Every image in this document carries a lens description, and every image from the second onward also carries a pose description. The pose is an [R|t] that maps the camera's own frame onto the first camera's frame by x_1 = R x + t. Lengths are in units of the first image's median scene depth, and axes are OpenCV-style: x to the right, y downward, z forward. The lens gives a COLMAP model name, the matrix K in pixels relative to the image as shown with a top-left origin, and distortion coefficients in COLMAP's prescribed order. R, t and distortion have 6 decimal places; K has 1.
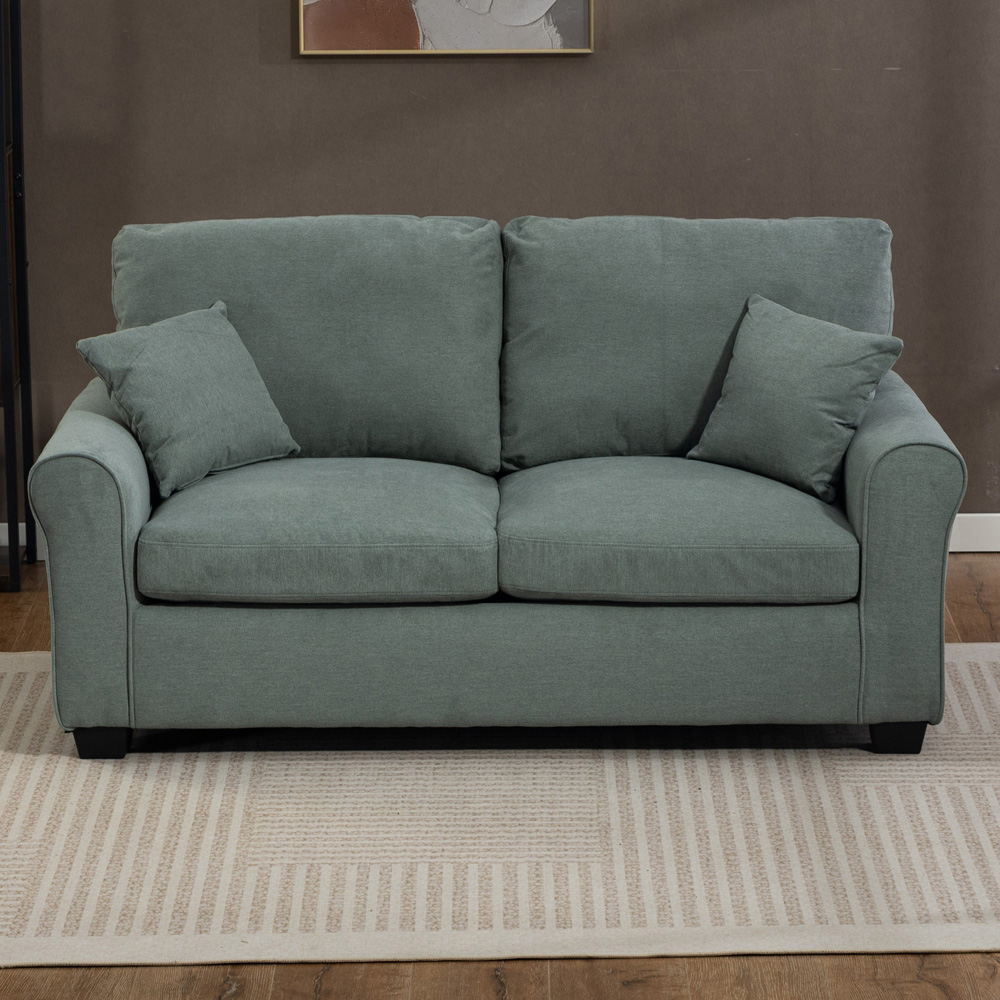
lens RADIAL K [[4678.5, 0, 500.0], [0, 4678.5, 500.0], [0, 0, 1]] dist [-0.101136, 11.896461]
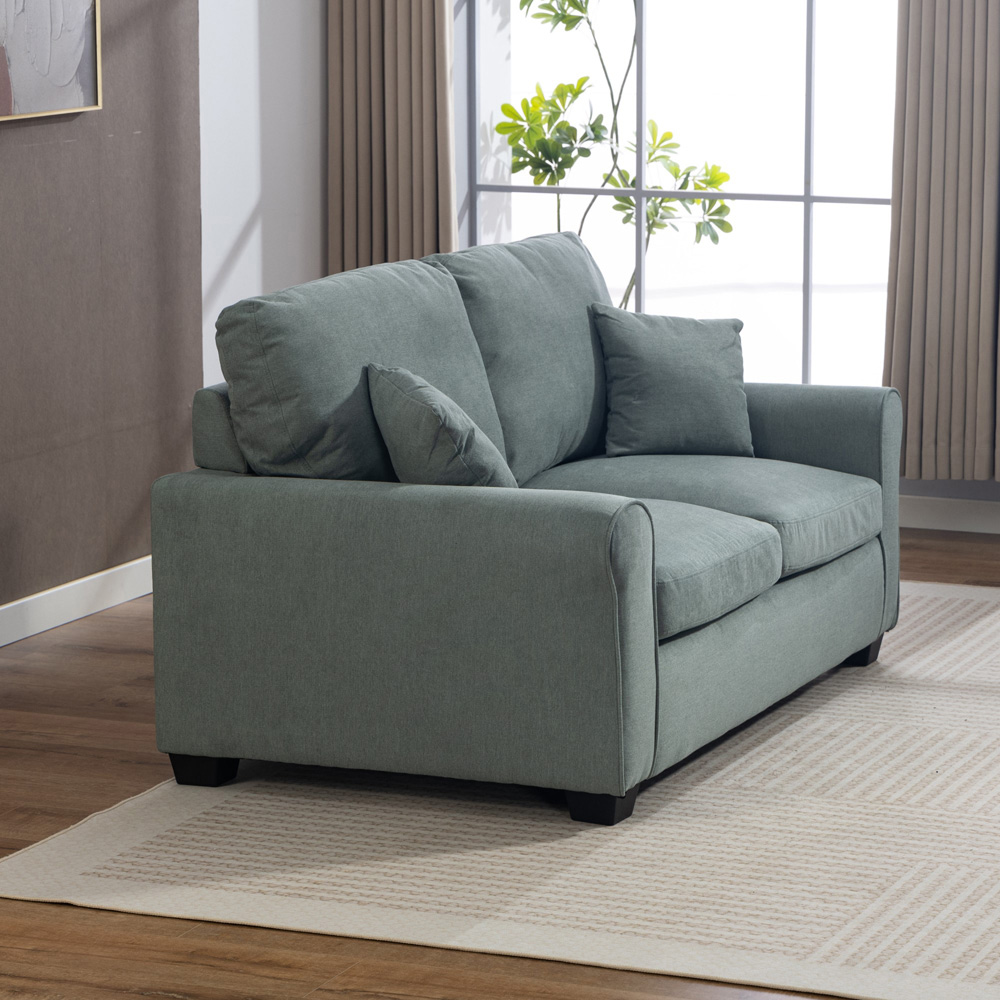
lens RADIAL K [[3660.0, 0, 573.6], [0, 3660.0, 474.7], [0, 0, 1]] dist [0.019170, -0.091079]
pose [[0.367234, -0.133931, 0.920436, -0.793404], [0.172842, 0.982169, 0.073953, -0.073692], [-0.913928, 0.131932, 0.383834, 0.733430]]
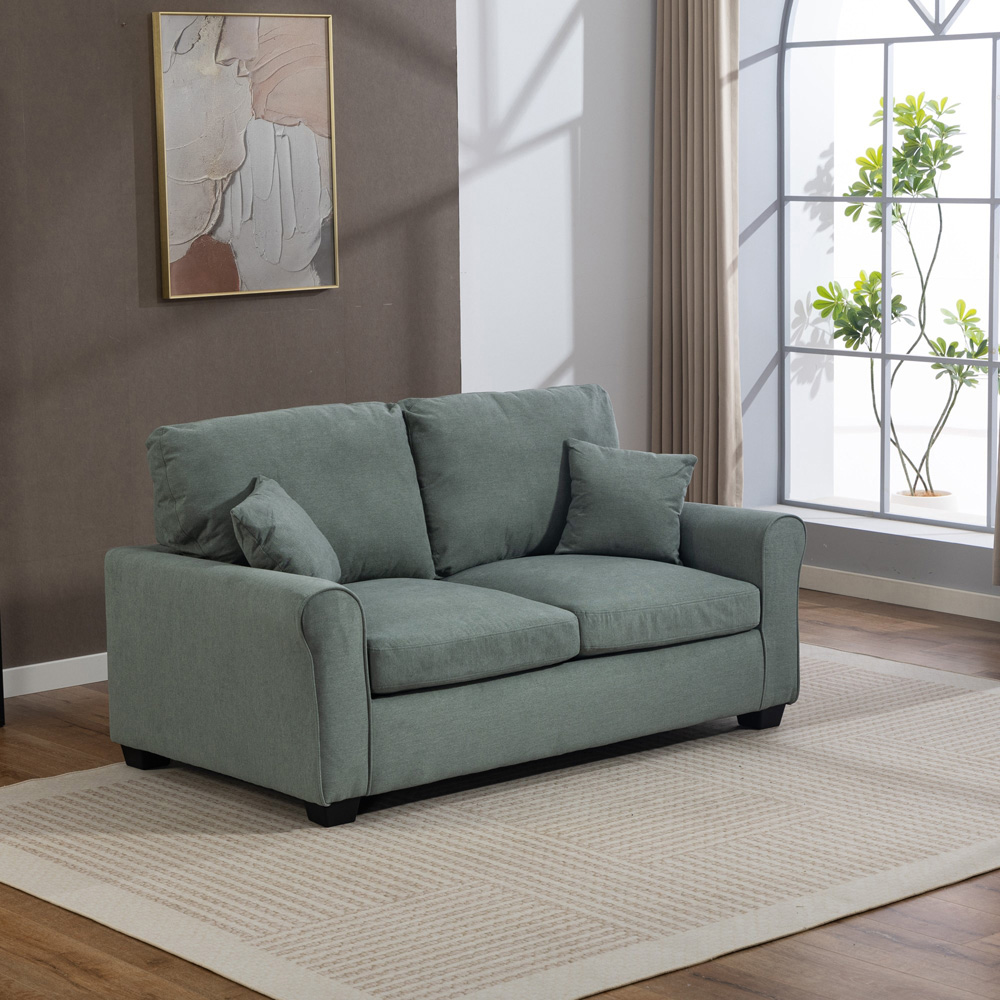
lens RADIAL K [[2569.7, 0, 500.0], [0, 2569.7, 500.0], [0, 0, 1]] dist [-0.010799, 0.491372]
pose [[0.755262, -0.091588, 0.648992, -0.517925], [0.130625, 0.991358, -0.012111, -0.019502], [-0.642274, 0.093921, 0.760699, 0.438813]]
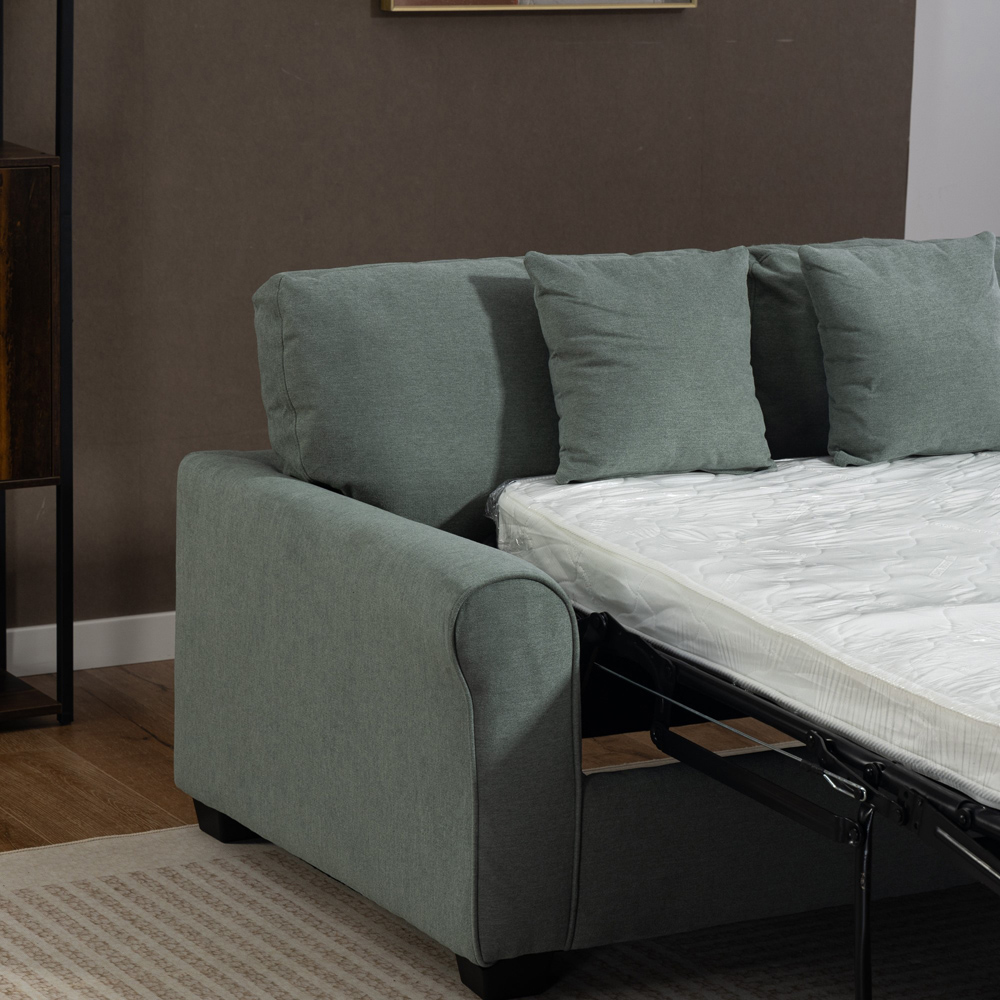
lens RADIAL K [[3585.7, 0, 715.5], [0, 3585.7, 500.2], [0, 0, 1]] dist [0.012086, 0.072646]
pose [[0.836090, -0.070043, 0.544102, -0.360887], [0.058859, 0.997544, 0.037970, -0.040109], [-0.545425, 0.000279, 0.838160, 0.543806]]
